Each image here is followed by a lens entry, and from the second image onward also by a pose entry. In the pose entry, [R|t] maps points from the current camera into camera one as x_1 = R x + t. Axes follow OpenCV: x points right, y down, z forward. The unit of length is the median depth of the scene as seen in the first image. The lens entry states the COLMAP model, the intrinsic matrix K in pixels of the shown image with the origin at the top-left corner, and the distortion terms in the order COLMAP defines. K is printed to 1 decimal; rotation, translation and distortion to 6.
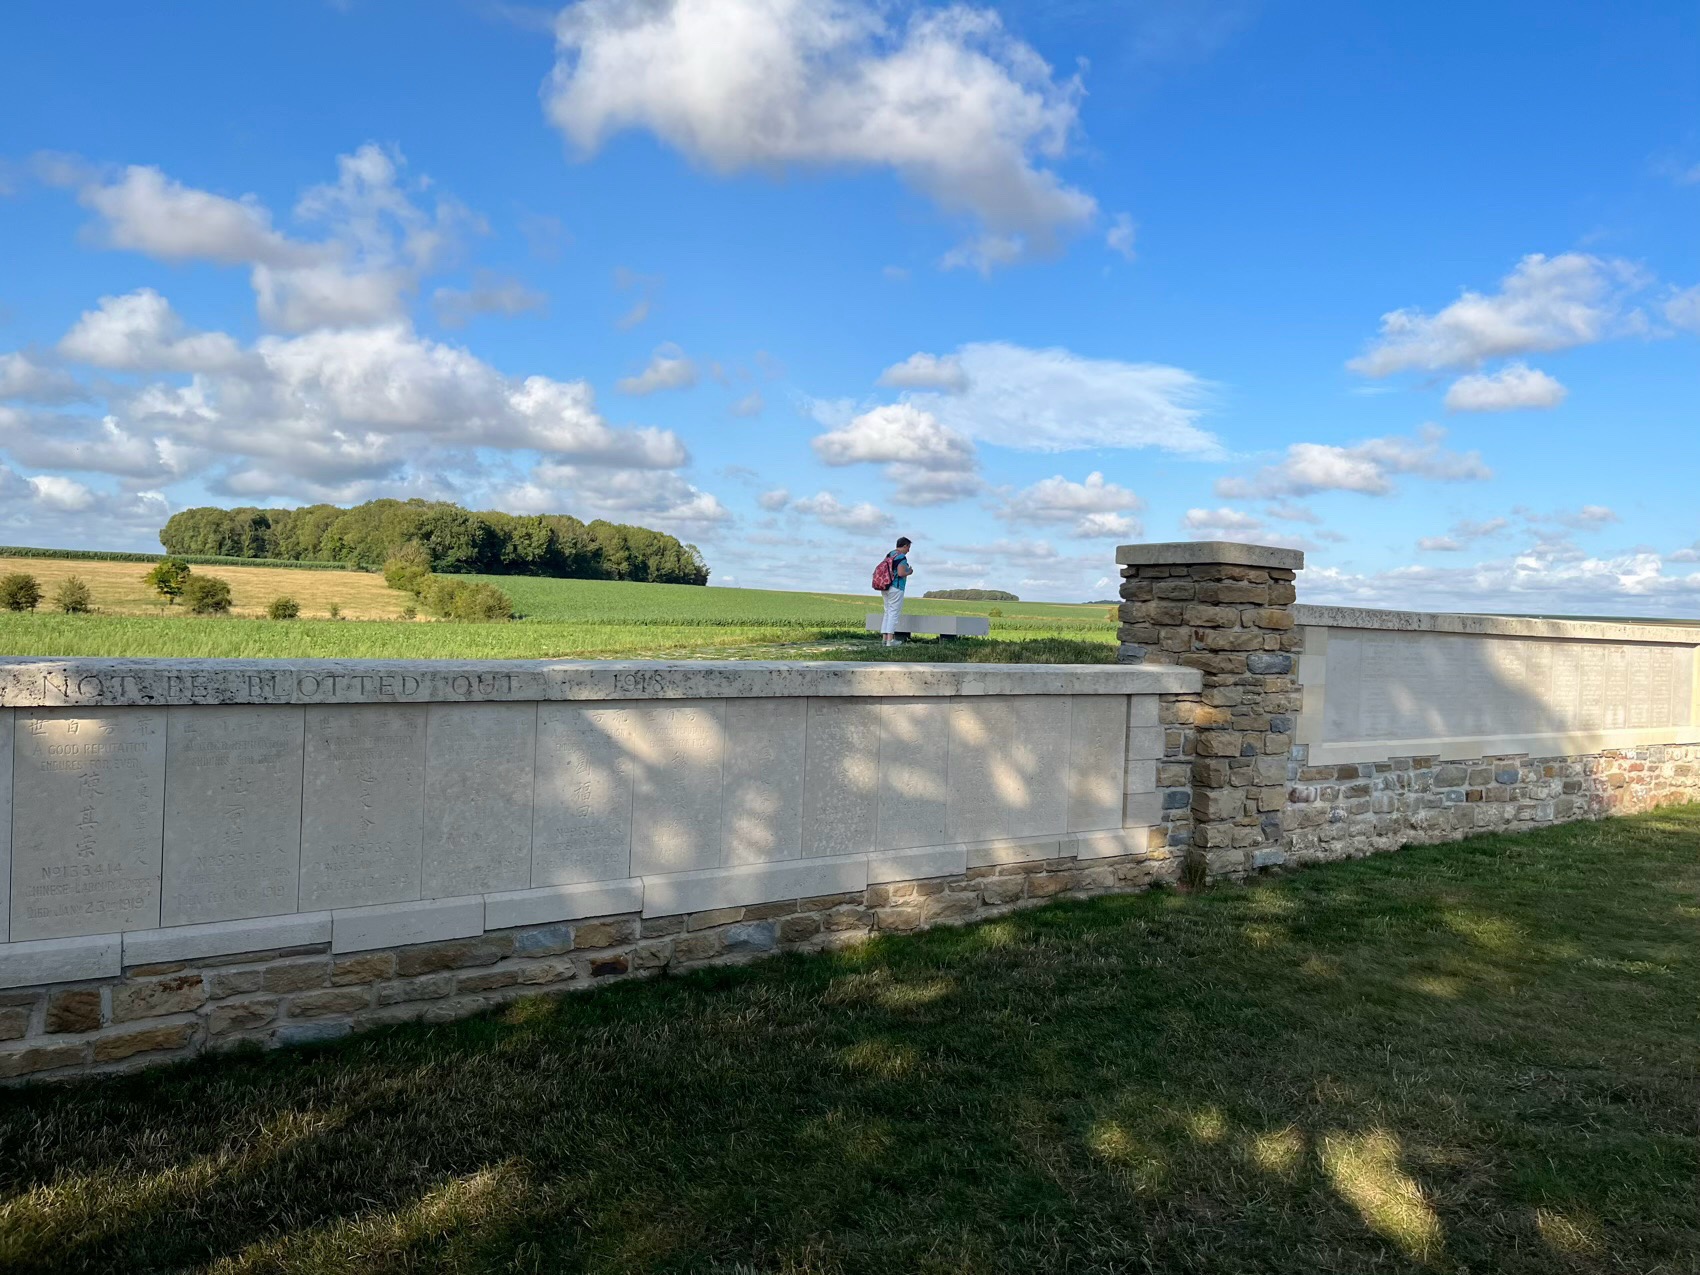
lens RADIAL K [[1315.9, 0, 818.2], [0, 1315.9, 621.0], [0, 0, 1]] dist [0.081784, -0.121224]
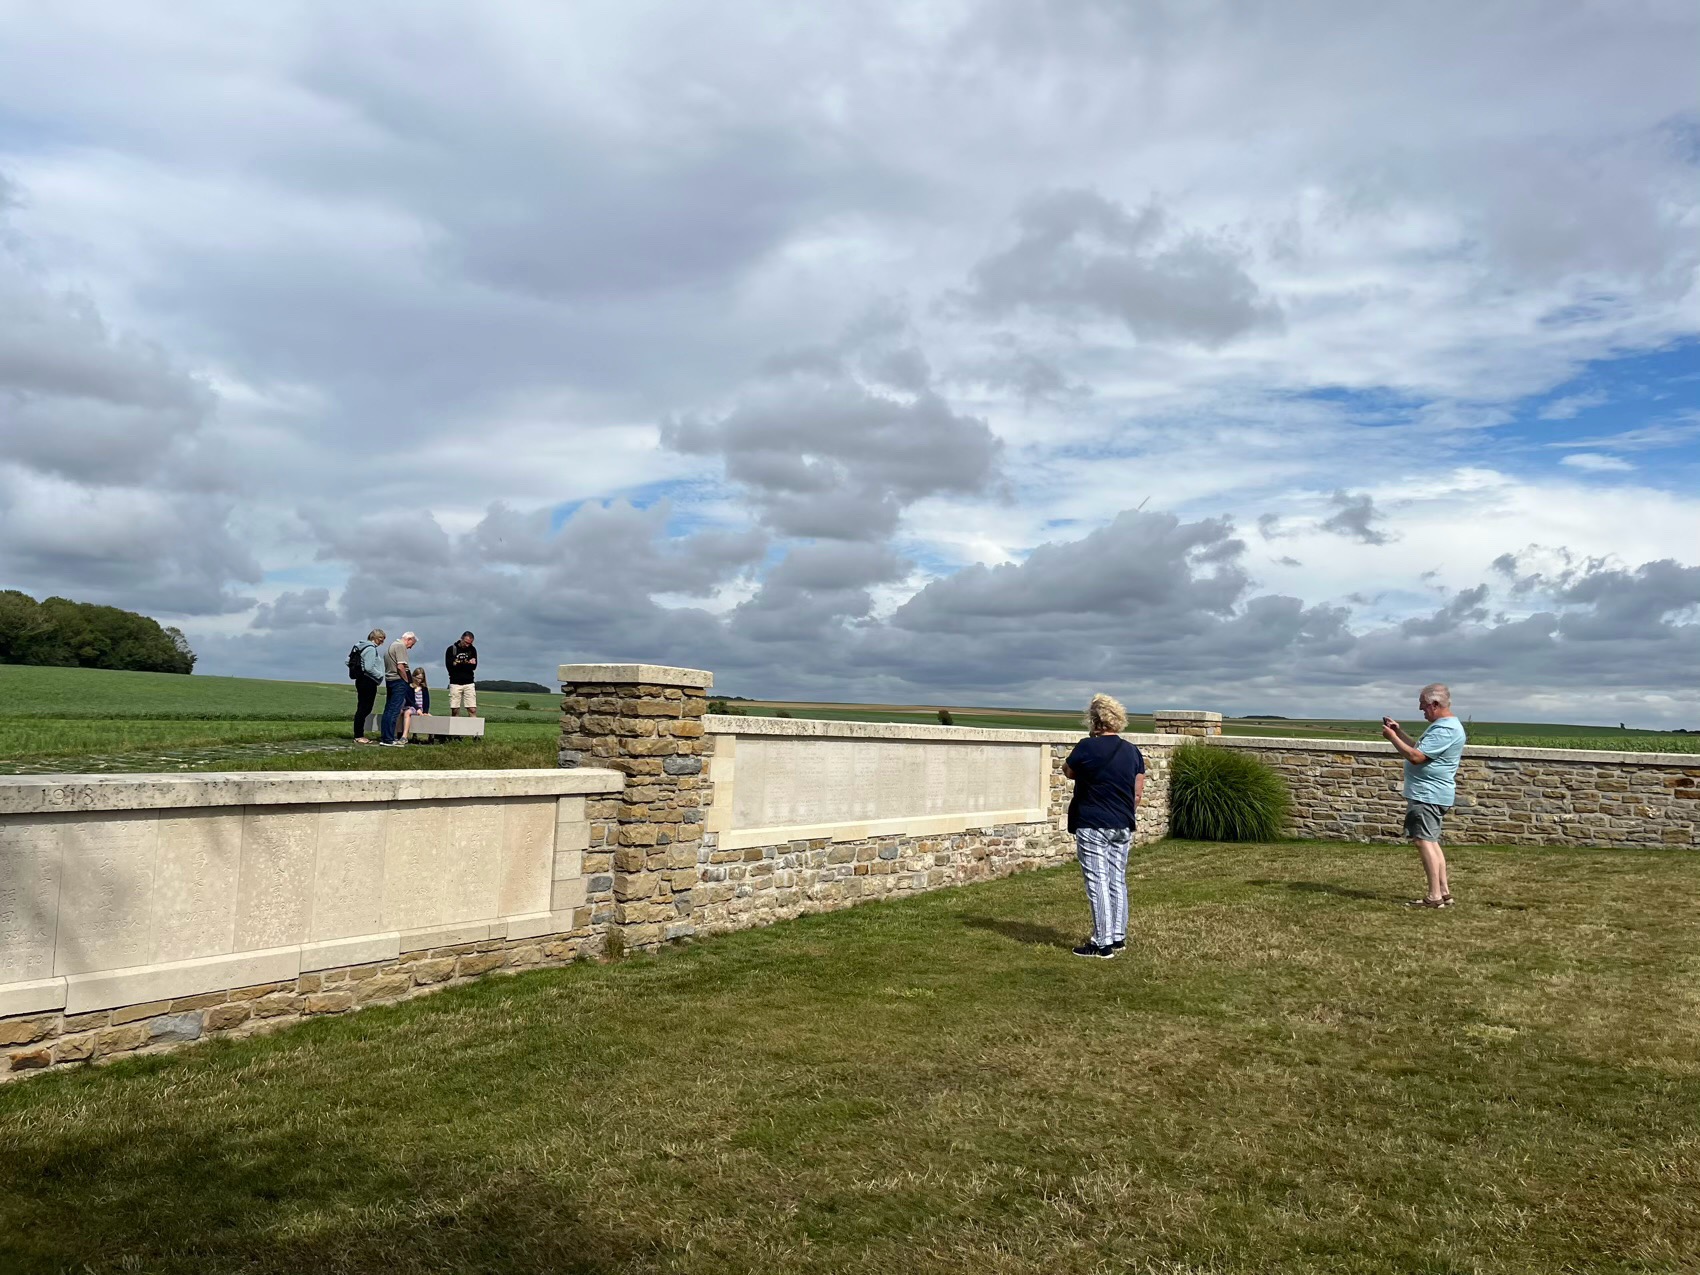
lens RADIAL K [[1338.6, 0, 850.0], [0, 1338.6, 637.5], [0, 0, 1]] dist [0.079365, -0.121818]
pose [[0.933138, 0.022316, 0.358824, 0.037554], [-0.001878, 0.998361, -0.057206, -0.012877], [-0.359513, 0.052707, 0.931650, -0.169963]]
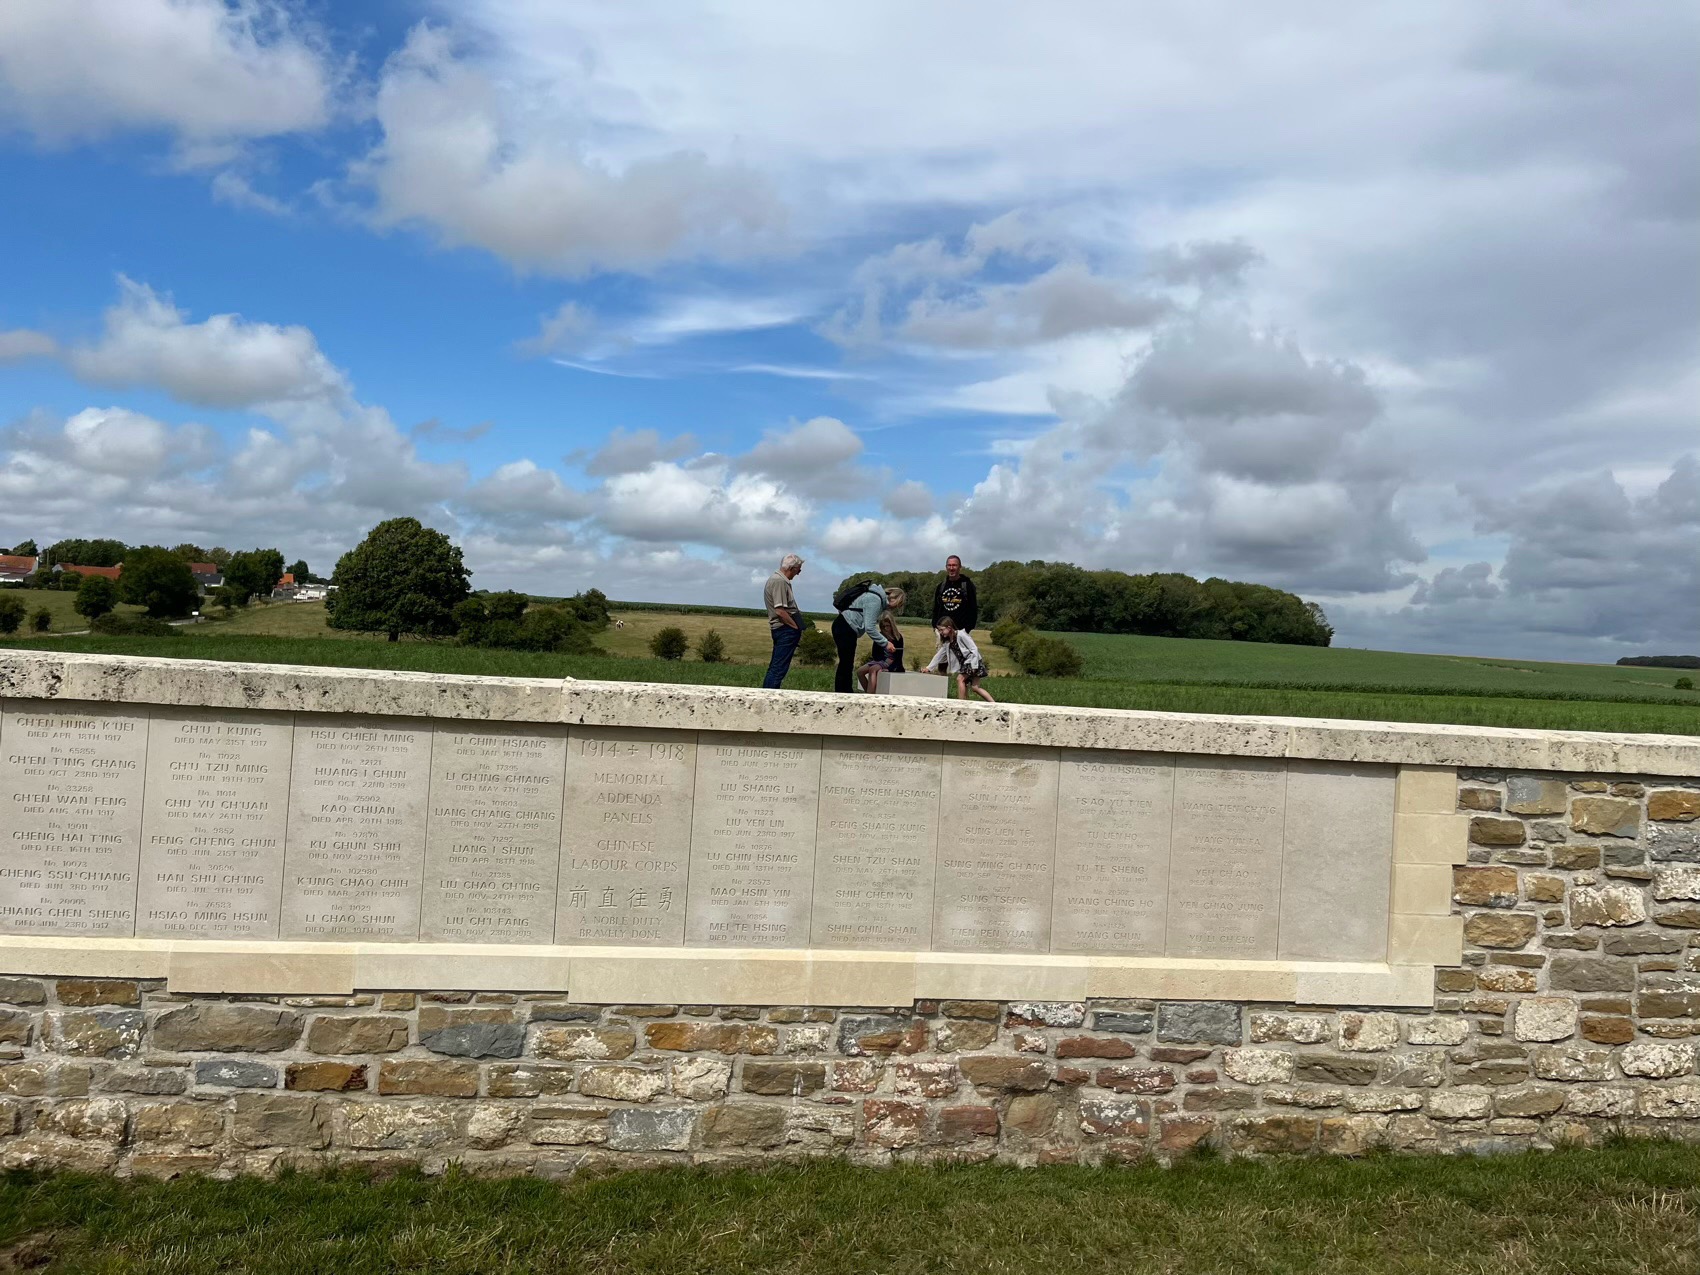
lens RADIAL K [[1293.4, 0, 856.8], [0, 1293.4, 601.9], [0, 0, 1]] dist [0.071753, -0.095832]
pose [[0.891106, -0.000483, -0.453795, 0.917324], [-0.026867, 0.998189, -0.053821, -0.010126], [0.452999, 0.060152, 0.889479, 0.733155]]
